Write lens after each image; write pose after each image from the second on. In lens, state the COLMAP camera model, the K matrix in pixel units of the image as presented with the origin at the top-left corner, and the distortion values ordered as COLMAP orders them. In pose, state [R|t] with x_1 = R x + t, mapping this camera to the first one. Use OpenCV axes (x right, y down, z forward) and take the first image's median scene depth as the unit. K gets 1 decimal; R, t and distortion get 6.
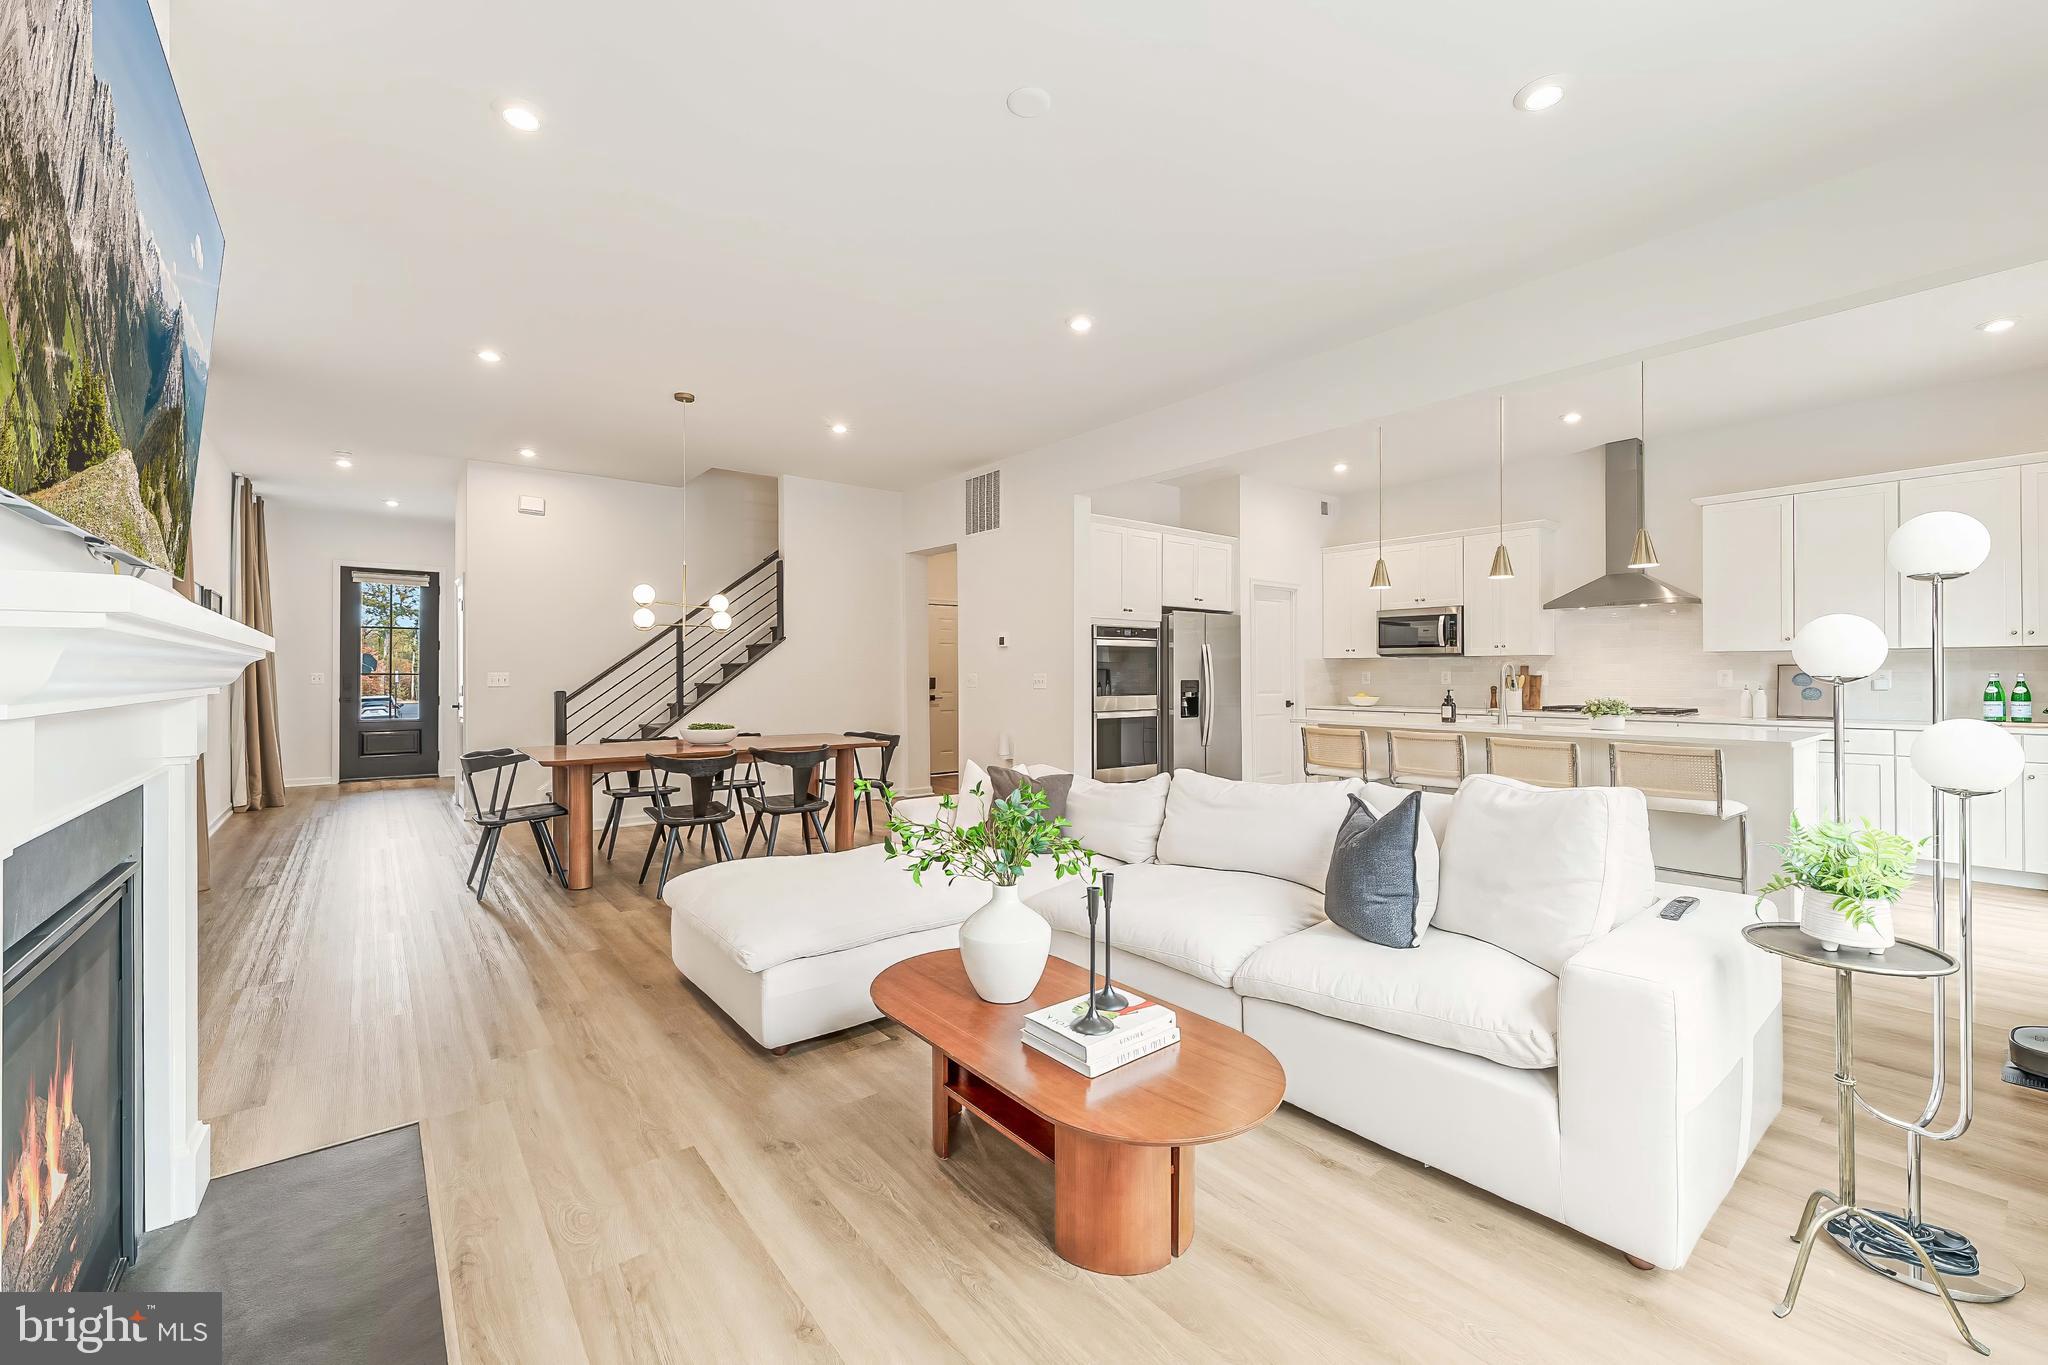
lens RADIAL K [[805.4, 0, 1024.0], [0, 805.4, 682.5], [0, 0, 1]] dist [-0.010928, 0.000103]
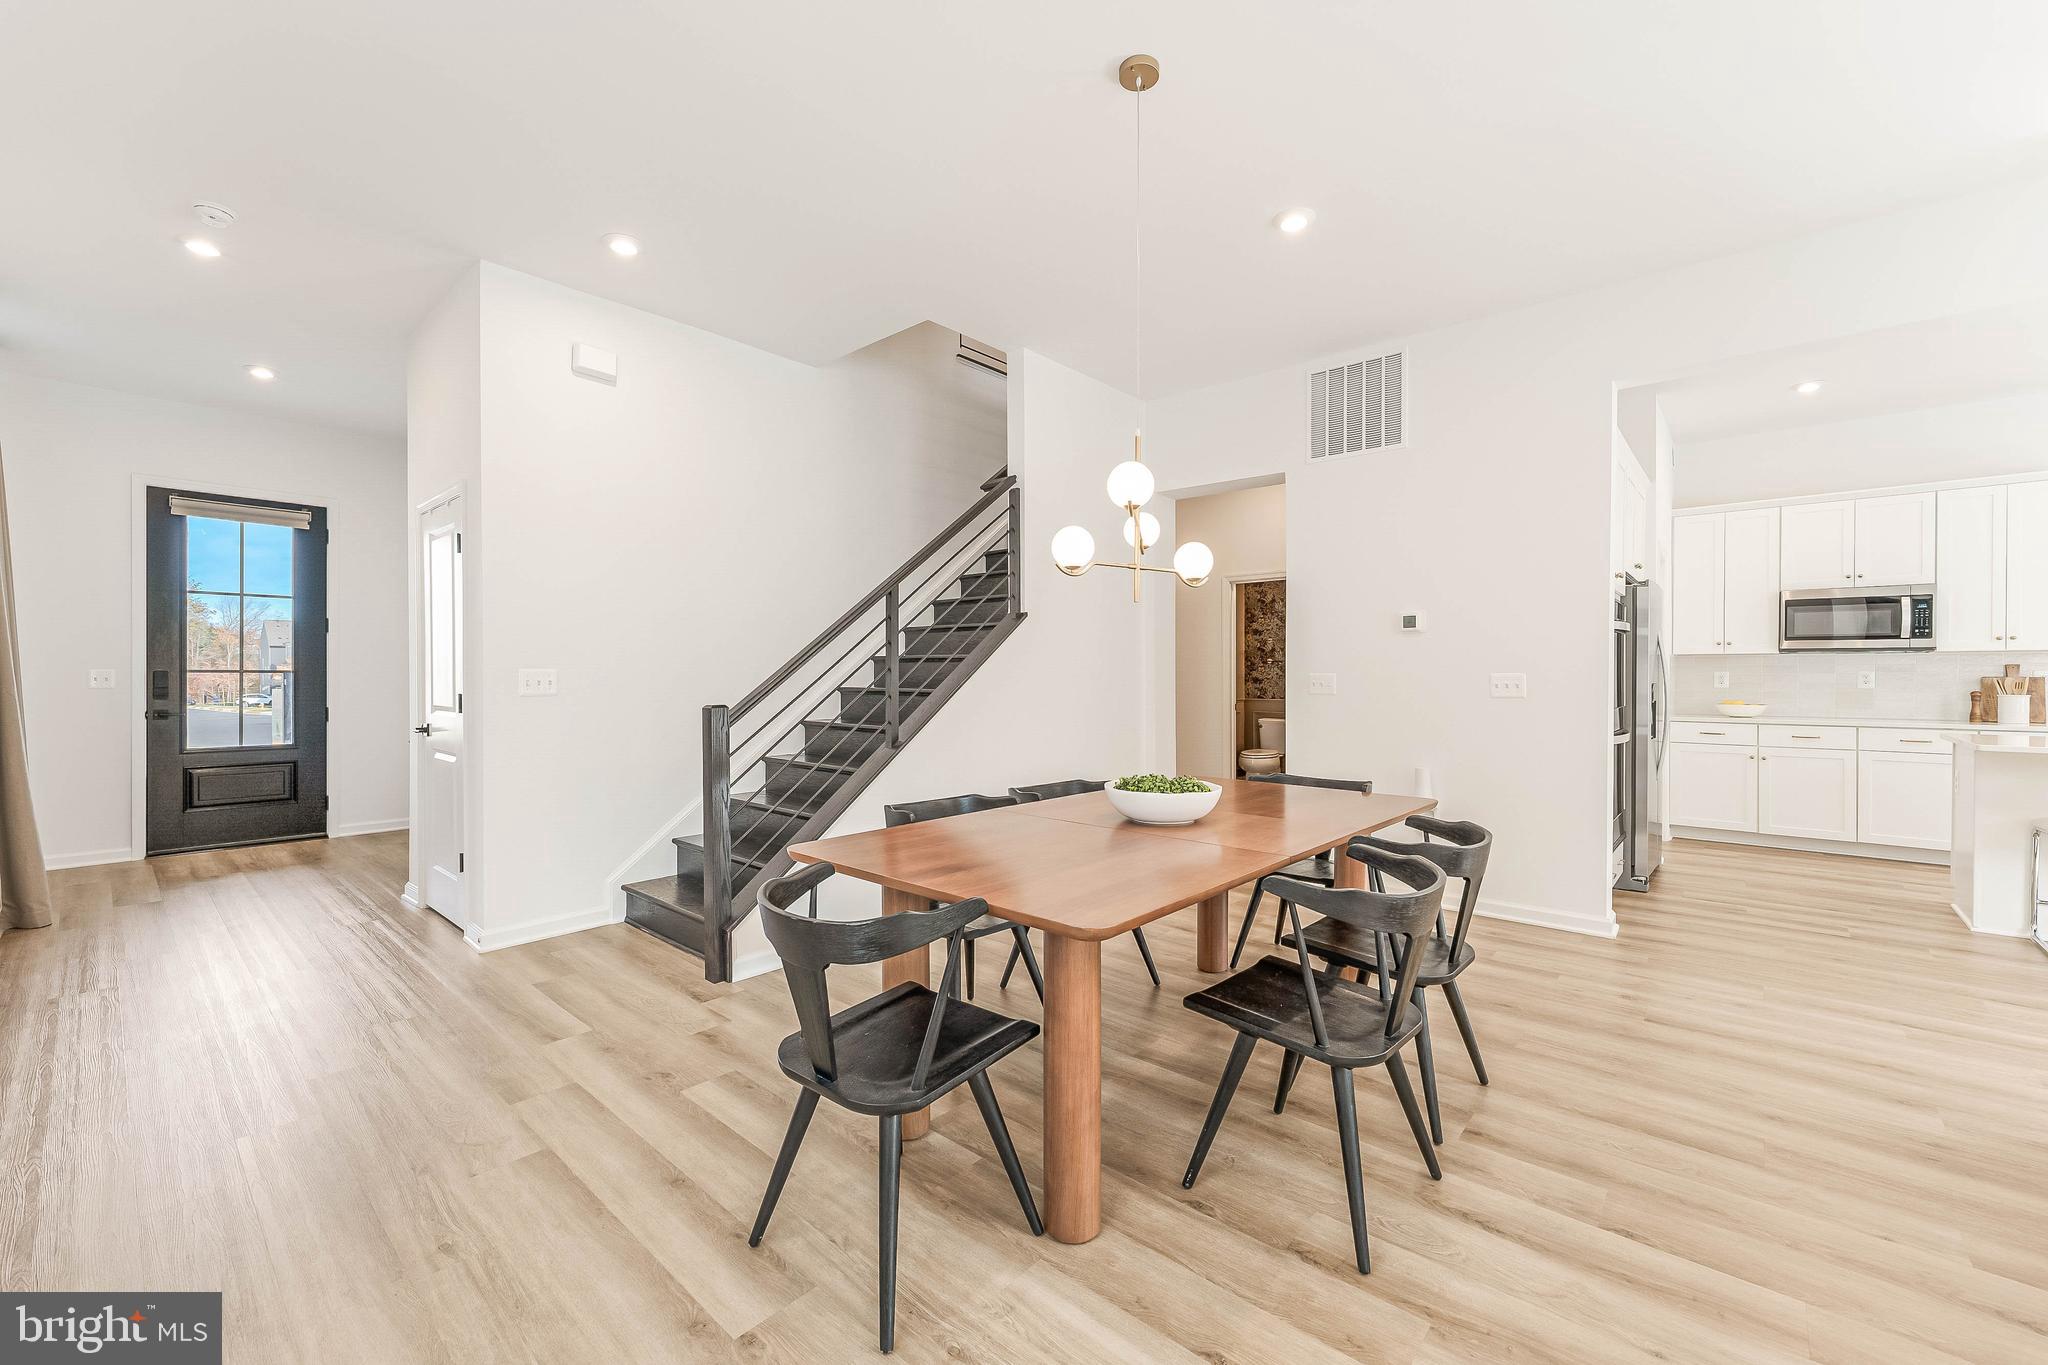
lens RADIAL K [[805.4, 0, 1024.0], [0, 805.4, 682.5], [0, 0, 1]] dist [-0.010928, 0.000103]
pose [[0.985174, 0.000757, 0.171557, -0.393038], [-0.000884, 0.999999, 0.000667, -0.003458], [-0.171556, -0.000809, 0.985174, 0.384092]]
